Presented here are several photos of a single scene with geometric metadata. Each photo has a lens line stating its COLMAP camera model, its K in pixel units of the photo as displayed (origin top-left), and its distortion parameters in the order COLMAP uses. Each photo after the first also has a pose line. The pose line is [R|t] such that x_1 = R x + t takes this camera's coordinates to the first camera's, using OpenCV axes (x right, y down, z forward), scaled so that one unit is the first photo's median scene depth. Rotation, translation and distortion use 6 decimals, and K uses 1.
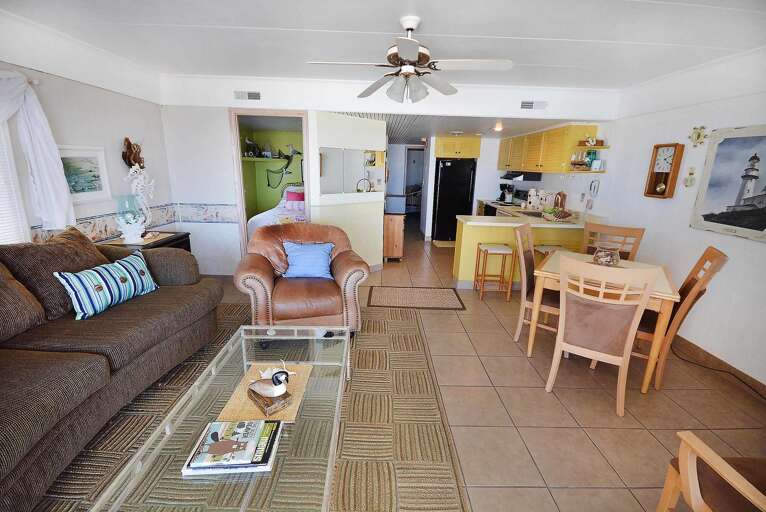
lens RADIAL K [[337.7, 0, 381.0], [0, 337.7, 253.9], [0, 0, 1]] dist [0.005298, -0.007036]
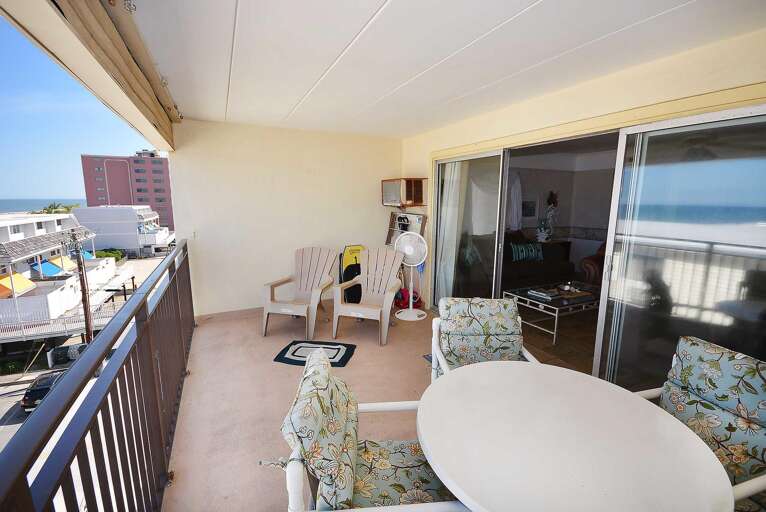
lens RADIAL K [[337.7, 0, 384.3], [0, 337.7, 262.0], [0, 0, 1]] dist [0.005298, -0.007036]
pose [[0.433503, 0.147968, -0.888921, 0.652206], [-0.220704, 0.973819, 0.054469, 0.173869], [0.873707, 0.172576, 0.454811, -0.697983]]
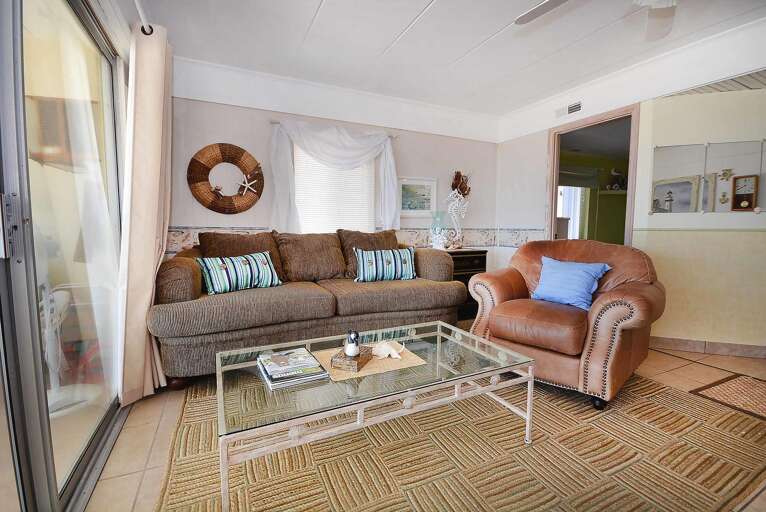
lens RADIAL K [[337.7, 0, 382.2], [0, 337.7, 254.0], [0, 0, 1]] dist [0.005298, -0.007036]
pose [[0.423724, 0.050312, -0.904393, 0.270098], [-0.218016, 0.974768, -0.047917, 0.075258], [0.879163, 0.217476, 0.424002, 0.278733]]
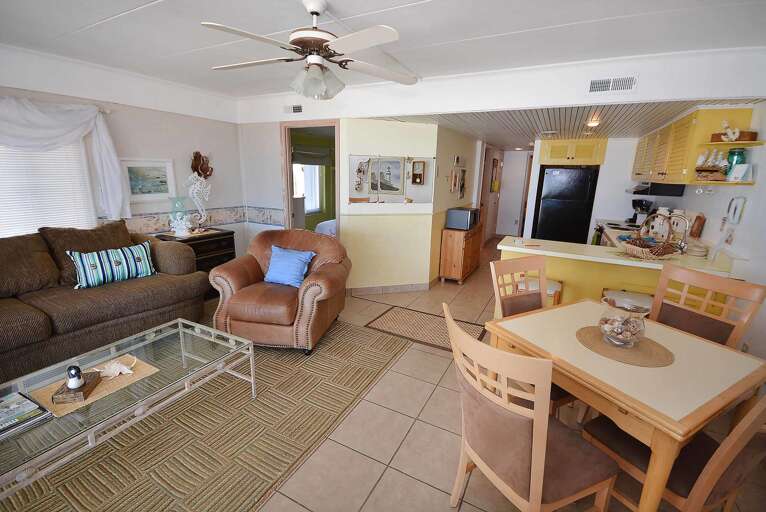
lens RADIAL K [[337.7, 0, 381.3], [0, 337.7, 253.7], [0, 0, 1]] dist [0.005298, -0.007036]
pose [[0.881217, 0.106375, -0.460587, 0.444301], [-0.120683, 0.992690, -0.001631, -0.048383], [0.457047, 0.057022, 0.887613, 0.221950]]
